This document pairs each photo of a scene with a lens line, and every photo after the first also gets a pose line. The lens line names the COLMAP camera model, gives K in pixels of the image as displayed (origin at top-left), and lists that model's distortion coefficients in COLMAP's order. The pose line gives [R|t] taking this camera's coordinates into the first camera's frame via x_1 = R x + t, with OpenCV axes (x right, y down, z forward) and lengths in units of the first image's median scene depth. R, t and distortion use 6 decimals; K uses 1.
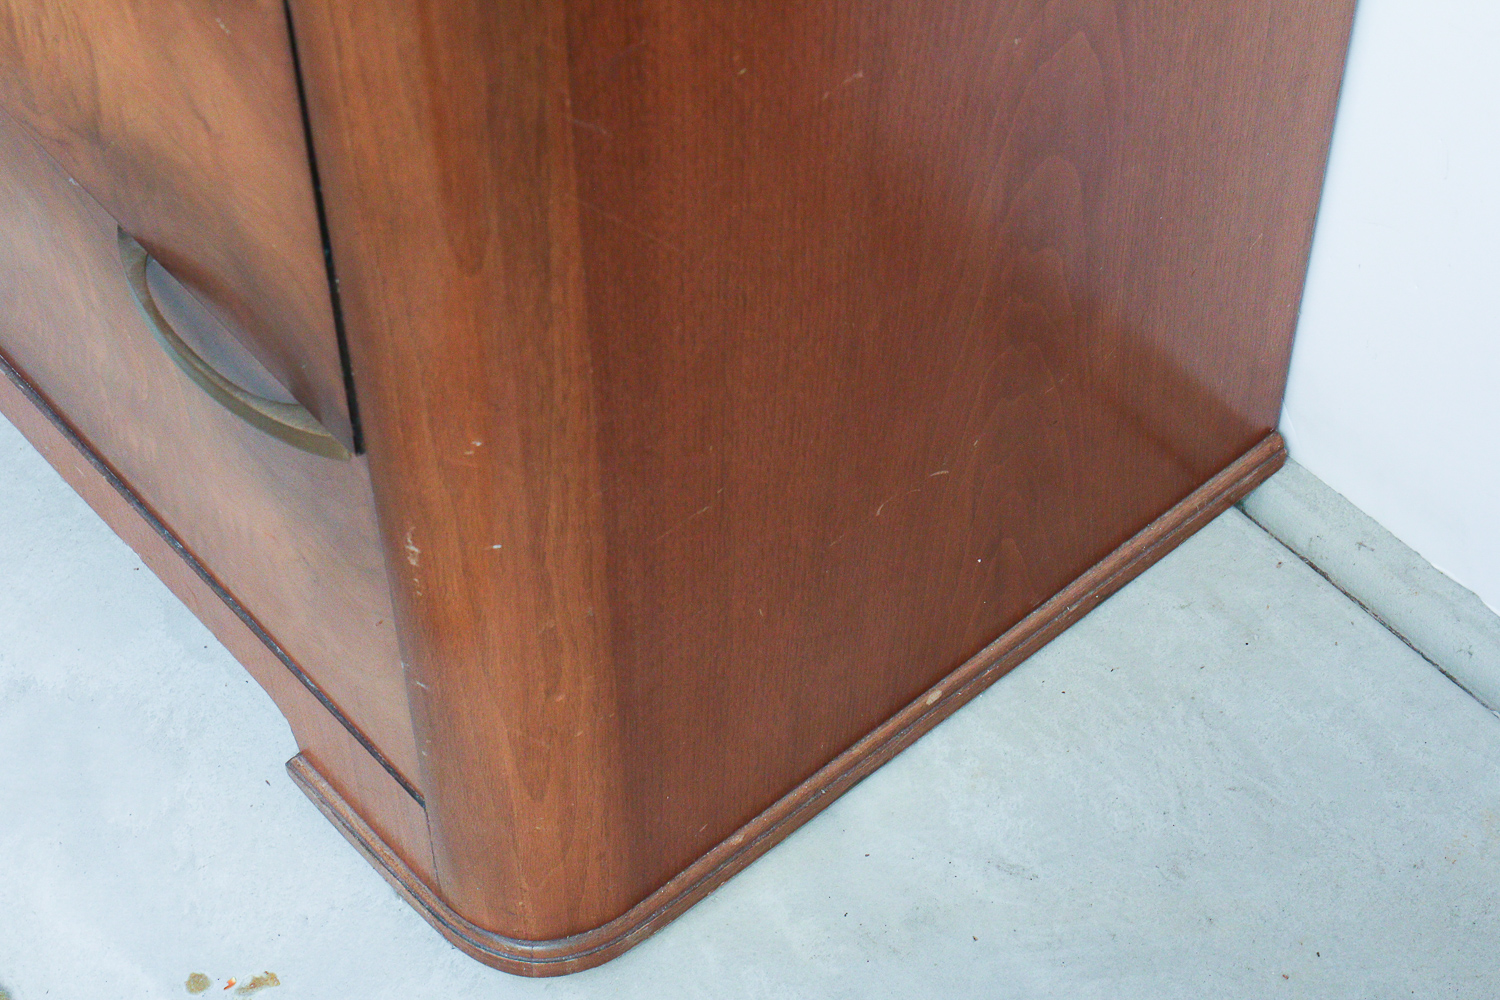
lens RADIAL K [[2992.0, 0, 750.0], [0, 2992.0, 500.0], [0, 0, 1]] dist [0.053192, 0.074810]
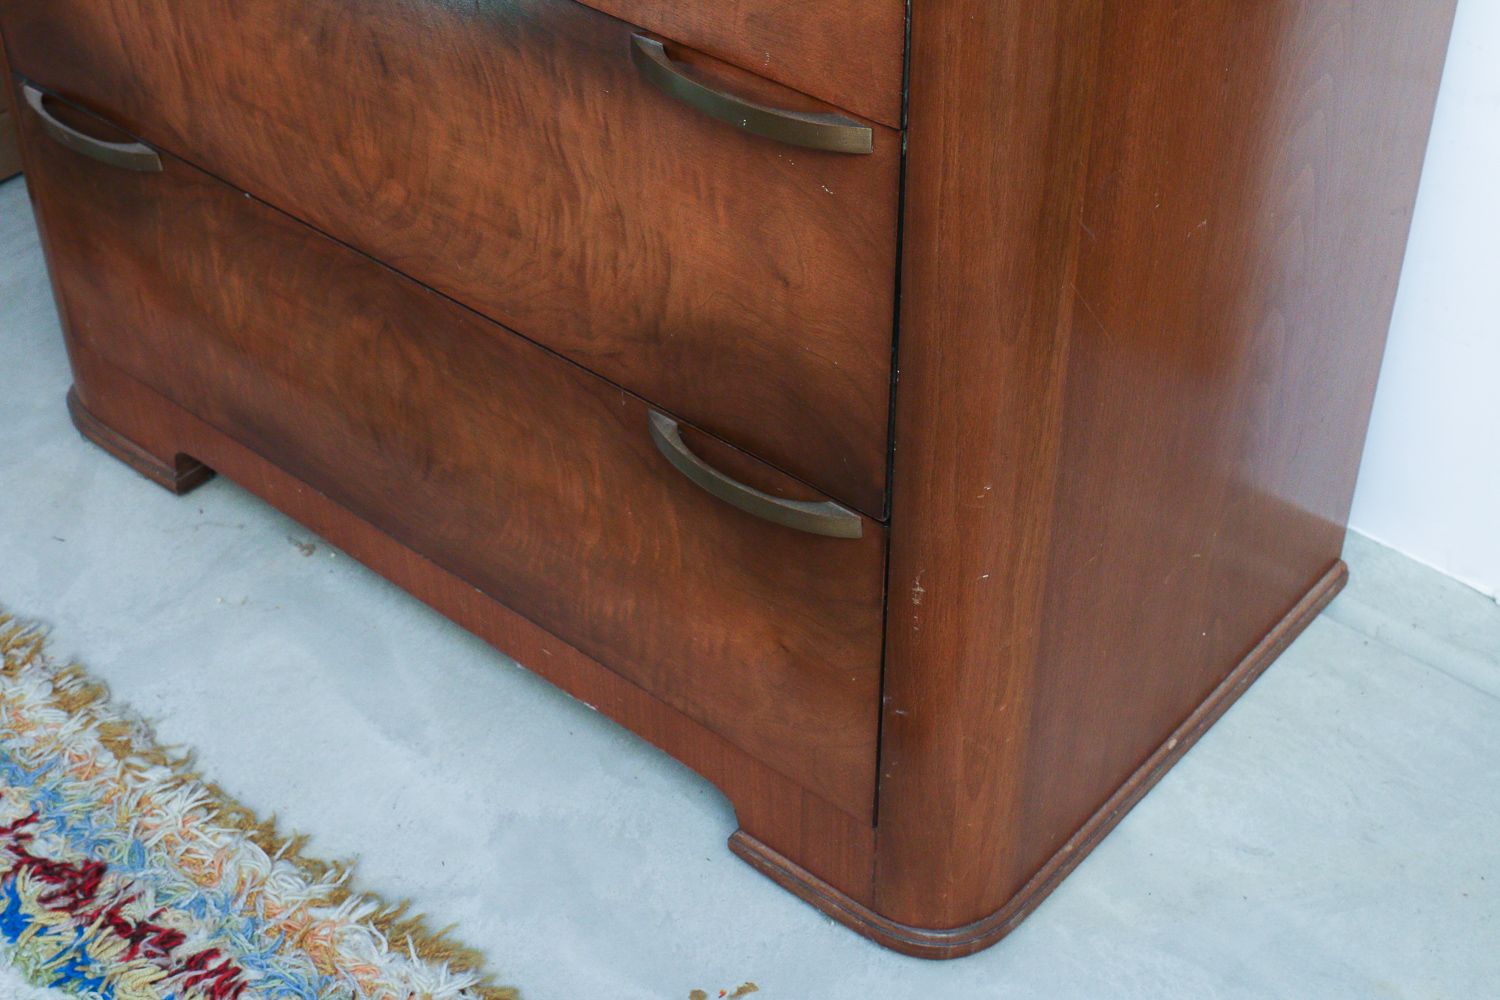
lens RADIAL K [[2114.0, 0, 750.0], [0, 2114.0, 500.0], [0, 0, 1]] dist [-0.154413, 0.655285]
pose [[0.988903, -0.089956, 0.118230, -0.251929], [0.113141, 0.971789, -0.206941, 0.141907], [-0.096279, 0.218021, 0.971183, 0.031730]]
